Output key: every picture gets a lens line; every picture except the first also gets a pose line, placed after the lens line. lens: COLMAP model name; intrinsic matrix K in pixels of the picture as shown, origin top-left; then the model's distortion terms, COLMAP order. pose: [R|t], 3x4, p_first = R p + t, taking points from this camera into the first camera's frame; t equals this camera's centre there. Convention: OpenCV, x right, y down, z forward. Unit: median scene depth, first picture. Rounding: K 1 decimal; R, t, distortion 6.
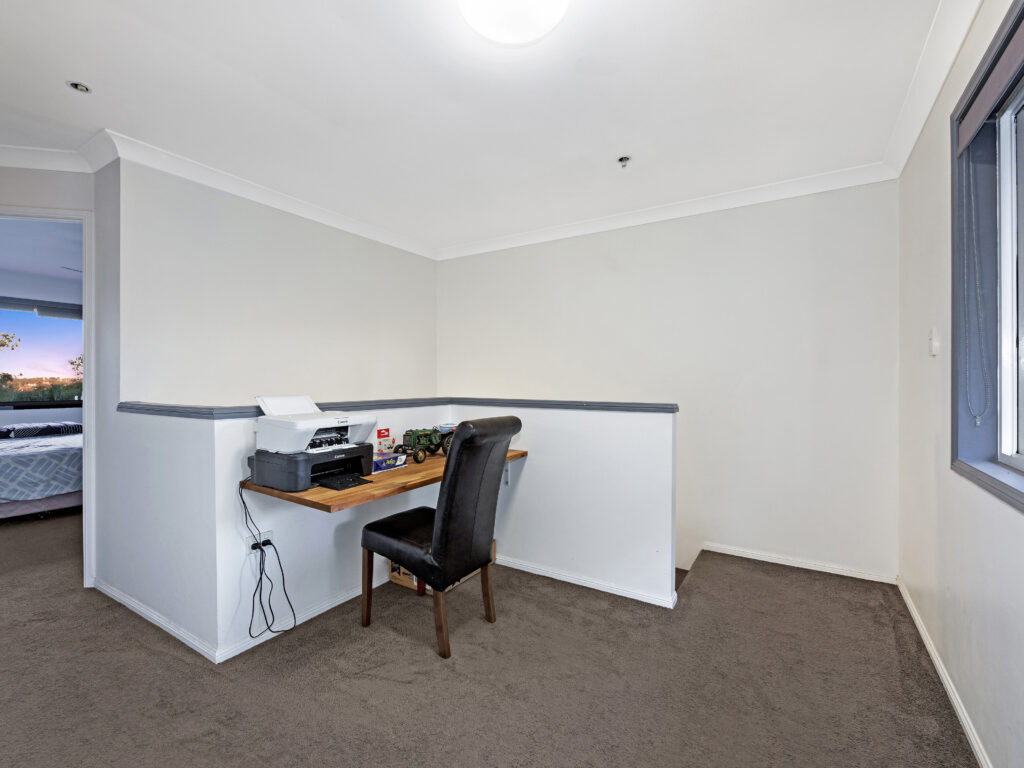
lens RADIAL K [[470.0, 0, 512.0], [0, 470.0, 384.0], [0, 0, 1]] dist [-0.011428, -0.000076]
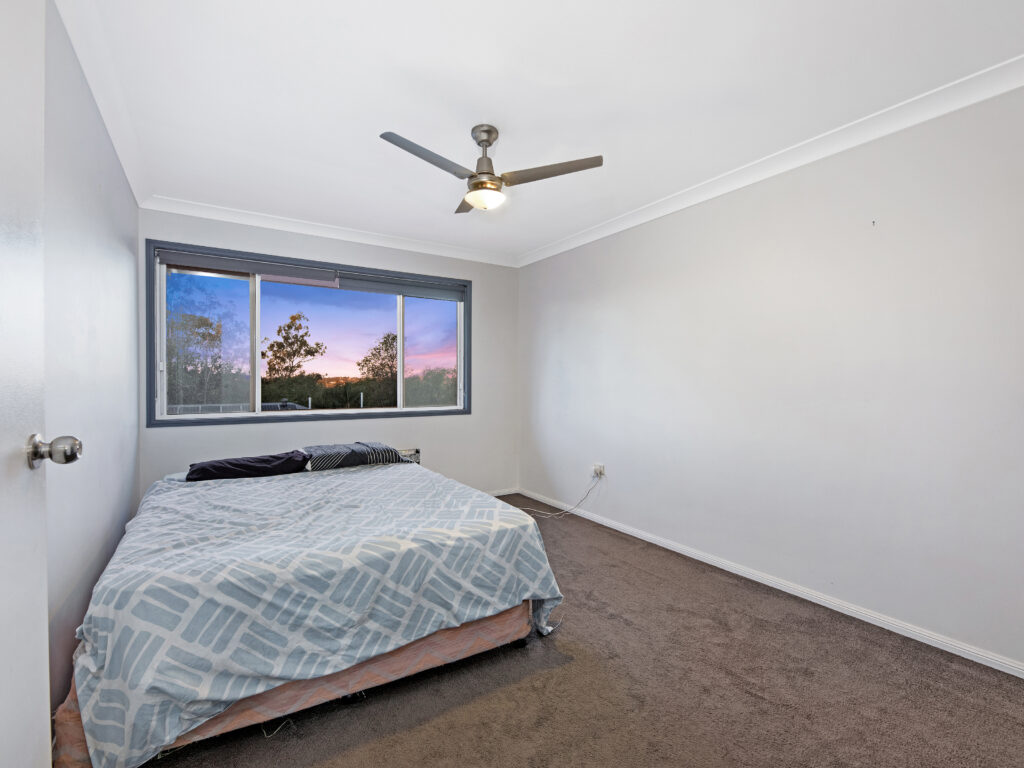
lens RADIAL K [[470.0, 0, 512.0], [0, 470.0, 384.0], [0, 0, 1]] dist [-0.011428, -0.000076]
pose [[0.905517, 0.007667, -0.424240, -0.692732], [-0.007594, 0.999969, 0.001863, -0.005232], [0.424241, 0.001534, 0.905548, 0.669647]]
